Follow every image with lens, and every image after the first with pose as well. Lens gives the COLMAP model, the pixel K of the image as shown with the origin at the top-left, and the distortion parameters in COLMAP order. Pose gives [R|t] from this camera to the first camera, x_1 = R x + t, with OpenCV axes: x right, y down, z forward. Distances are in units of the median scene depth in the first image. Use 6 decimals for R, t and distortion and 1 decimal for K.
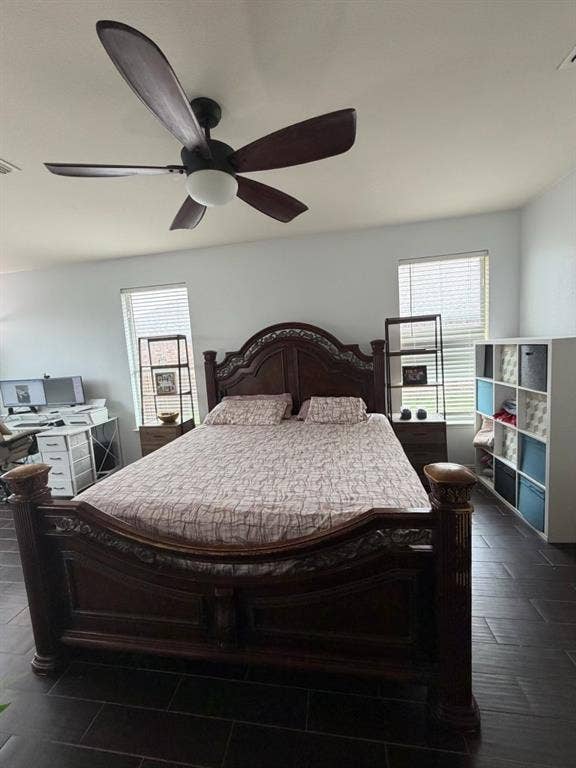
lens RADIAL K [[311.1, 0, 285.4], [0, 311.1, 382.7], [0, 0, 1]] dist [0.007289, -0.000537]
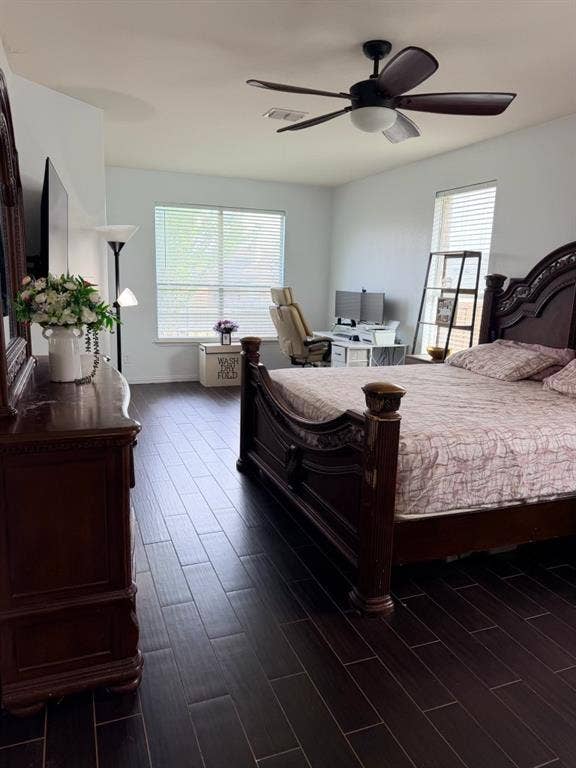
lens RADIAL K [[542.5, 0, 287.5], [0, 542.5, 384.3], [0, 0, 1]] dist [0.031659, -0.032550]
pose [[0.522869, 0.237958, -0.818526, 0.618921], [-0.151411, 0.970902, 0.185536, -0.014474], [0.838858, 0.026923, 0.543684, -0.115687]]
